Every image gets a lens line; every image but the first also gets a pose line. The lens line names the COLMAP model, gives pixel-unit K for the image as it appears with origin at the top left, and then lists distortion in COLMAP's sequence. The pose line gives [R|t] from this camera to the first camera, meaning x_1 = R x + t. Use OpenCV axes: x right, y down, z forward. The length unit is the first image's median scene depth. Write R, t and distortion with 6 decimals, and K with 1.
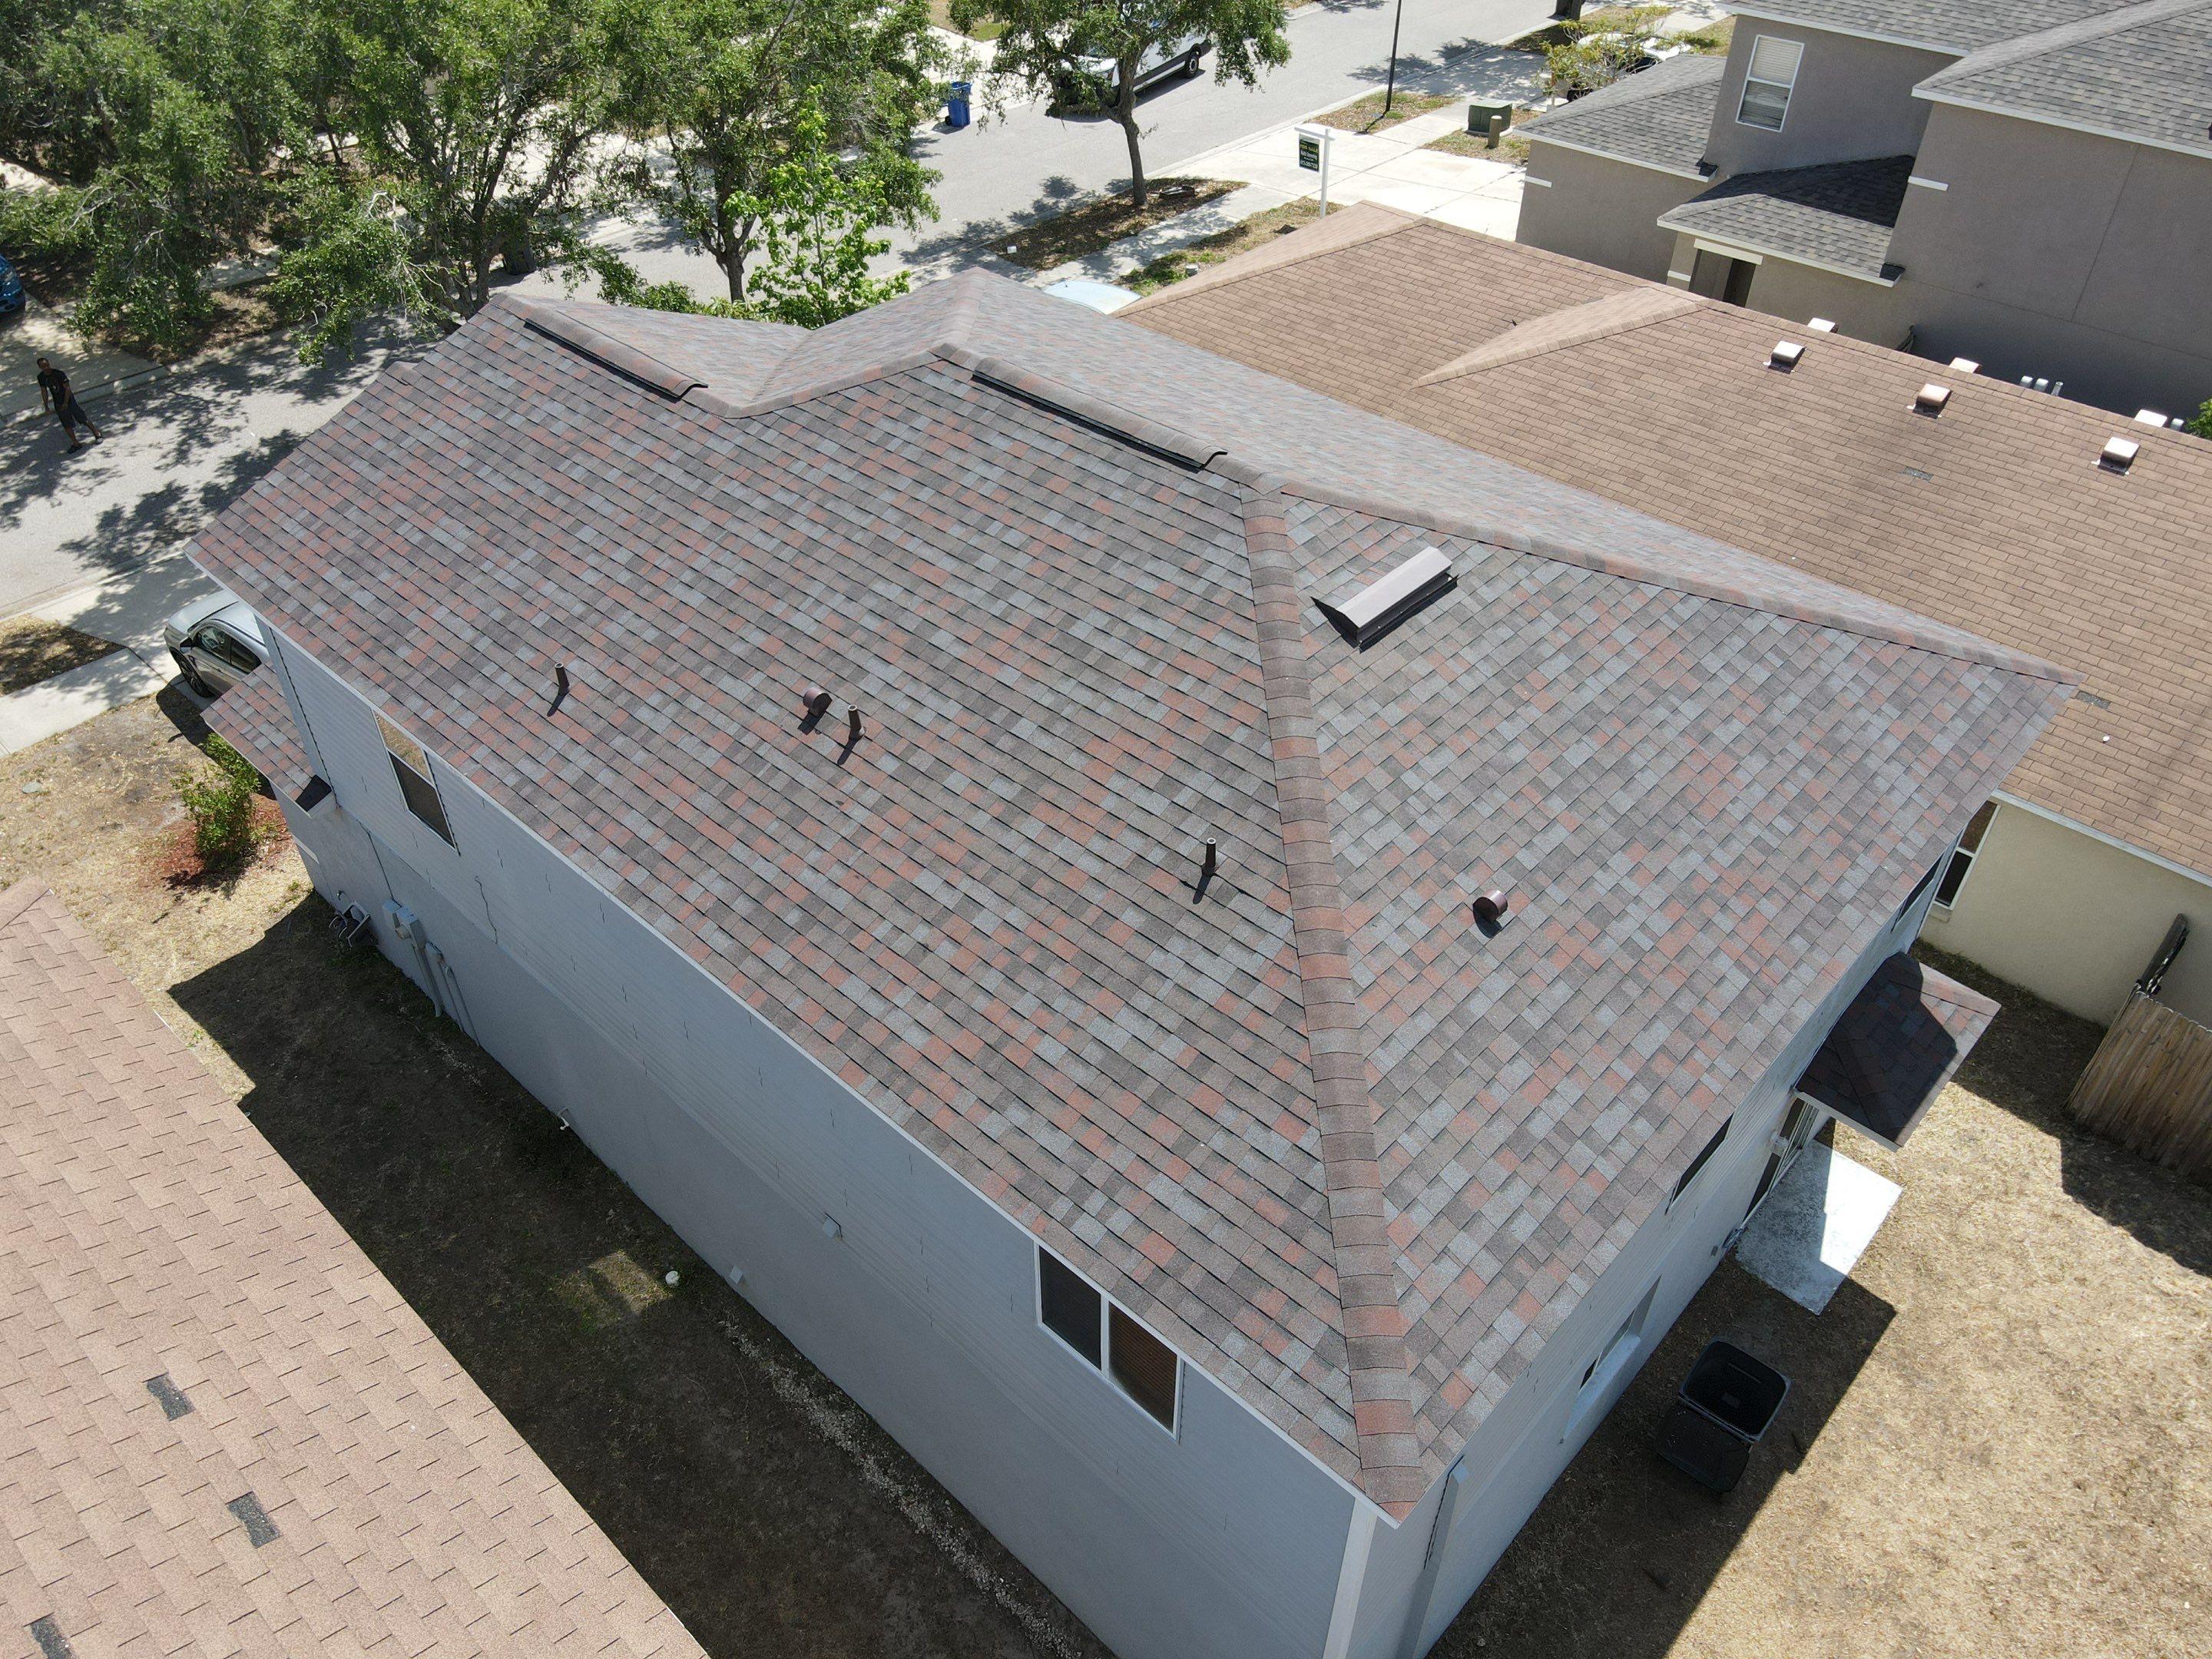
lens RADIAL K [[1625.8, 0, 1083.2], [0, 1625.8, 819.4], [0, 0, 1]] dist [-0.004123, 0.032889]
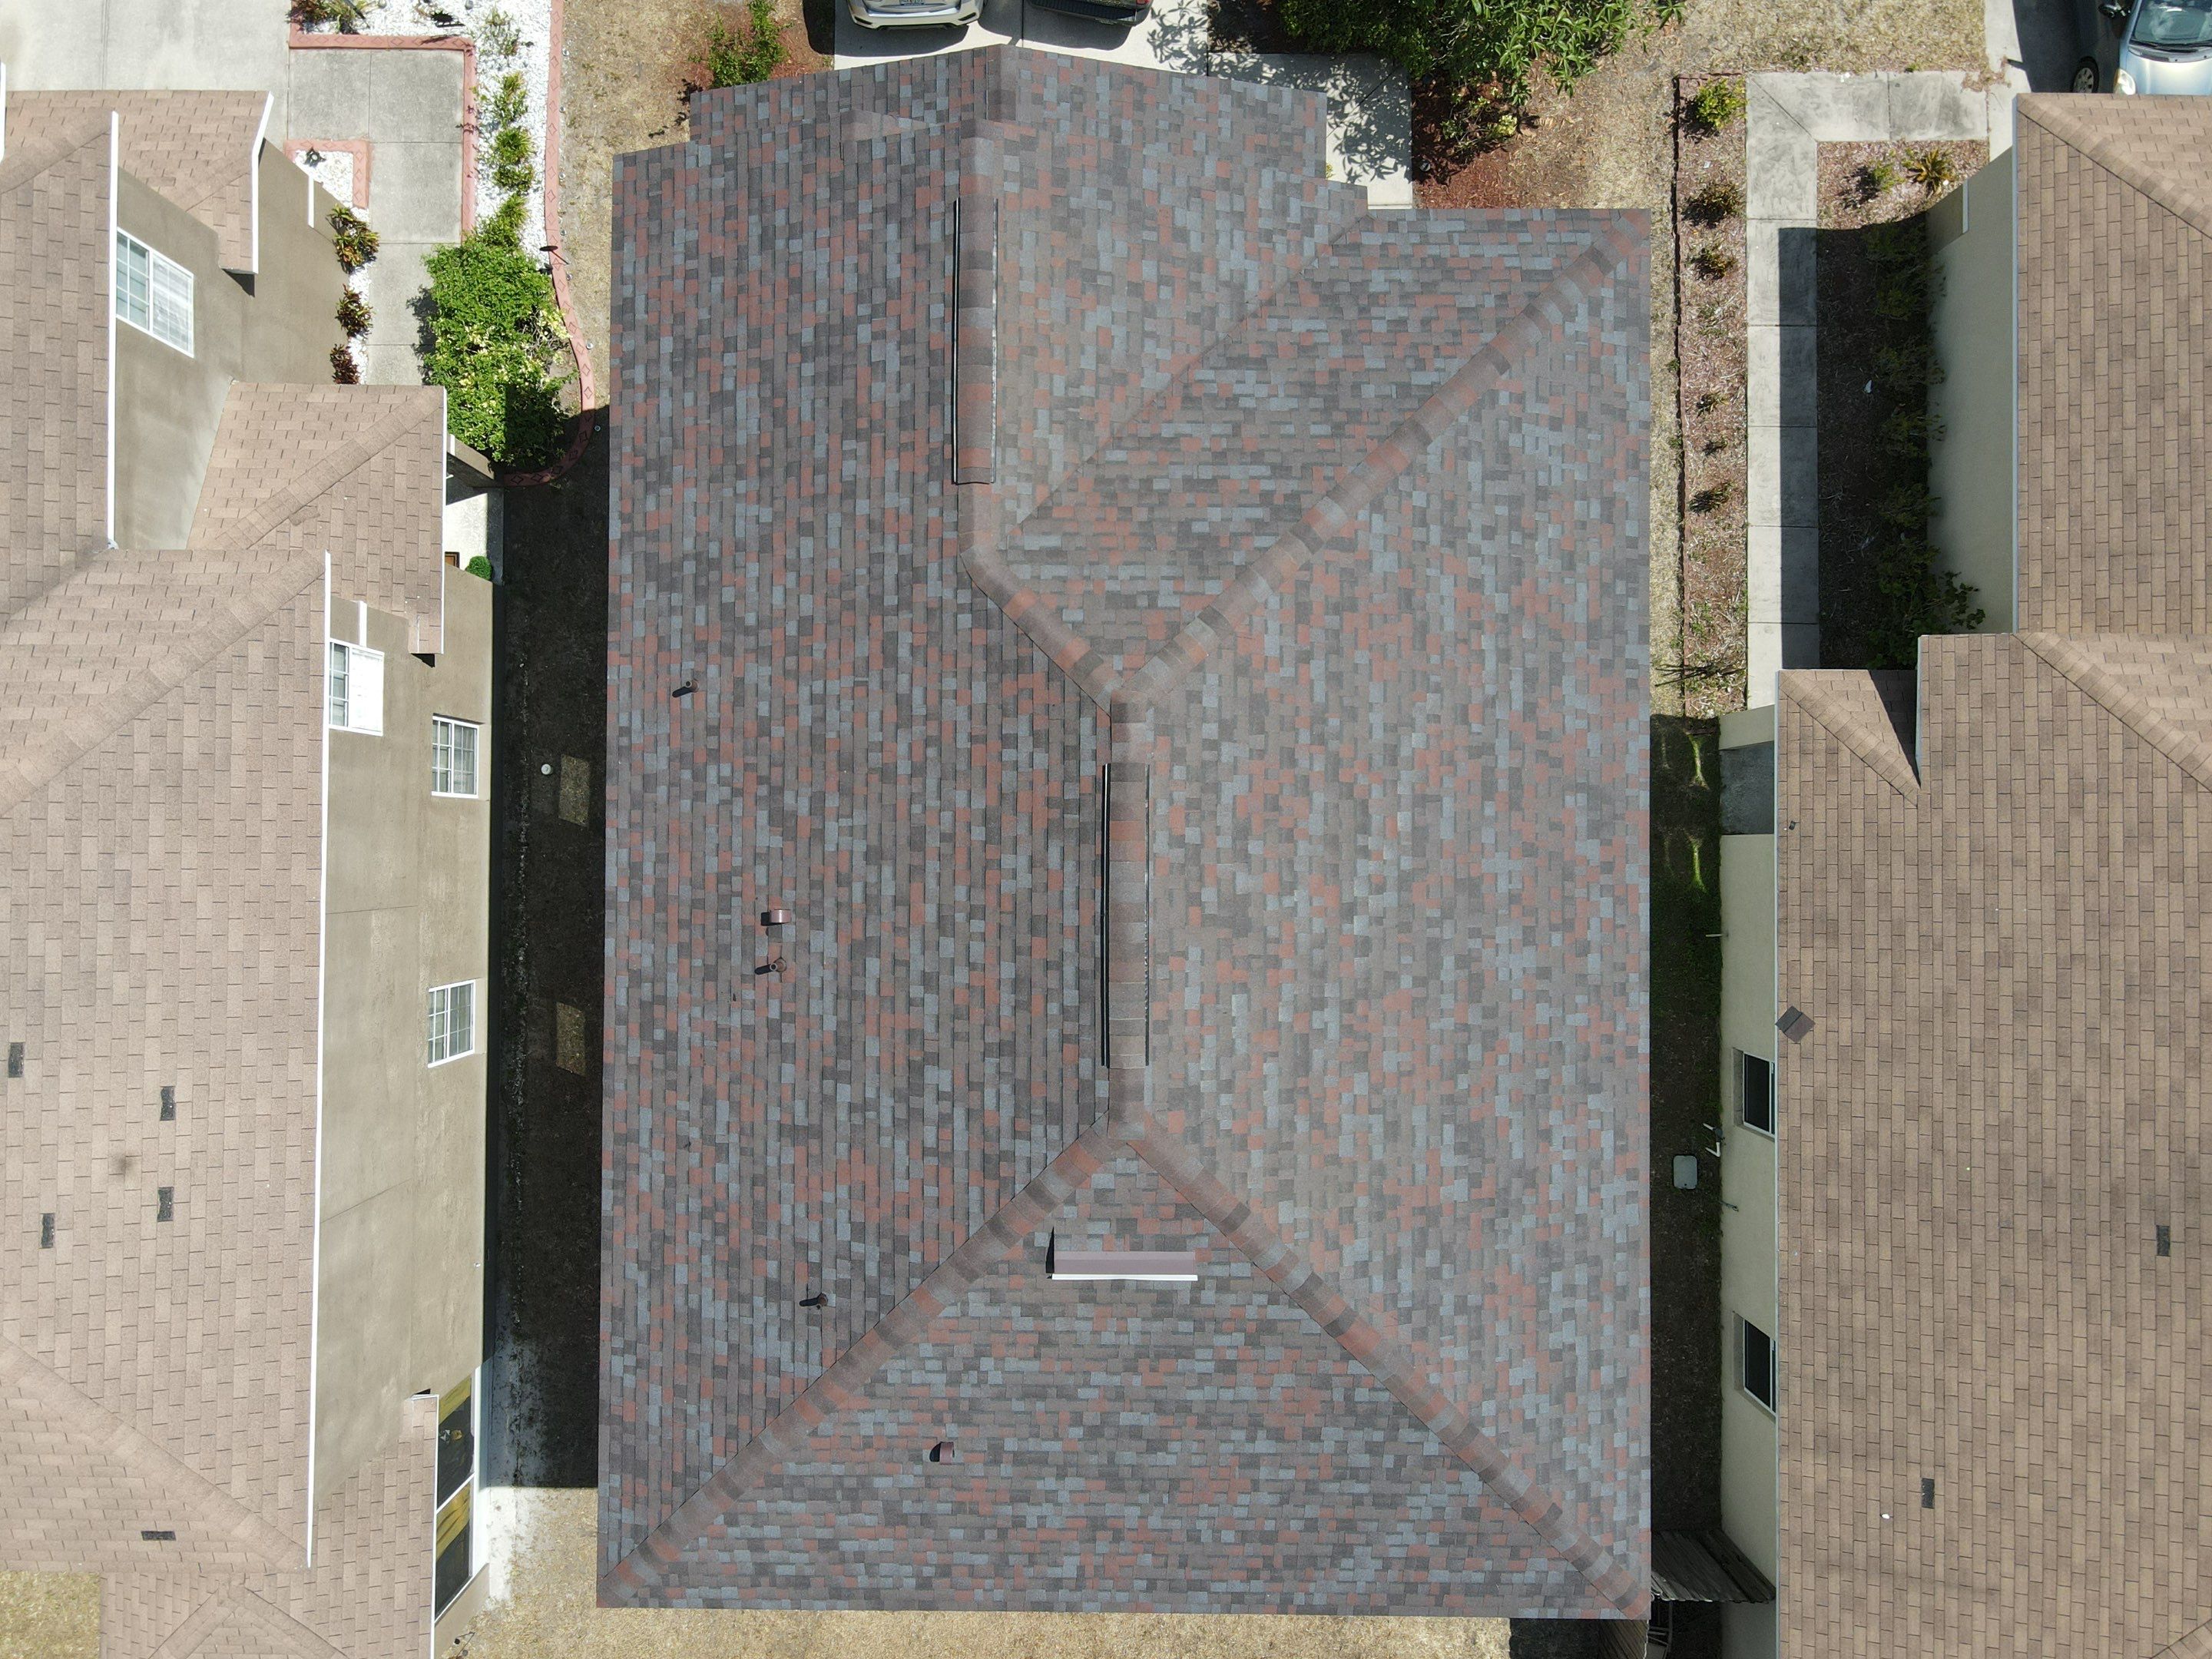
lens RADIAL K [[1625.8, 0, 1082.6], [0, 1625.8, 820.5], [0, 0, 1]] dist [-0.004123, 0.032889]
pose [[0.679763, 0.733335, -0.011920, -0.039943], [-0.467239, 0.445519, 0.763676, -0.963191], [0.565340, -0.513549, 0.645490, 0.320538]]
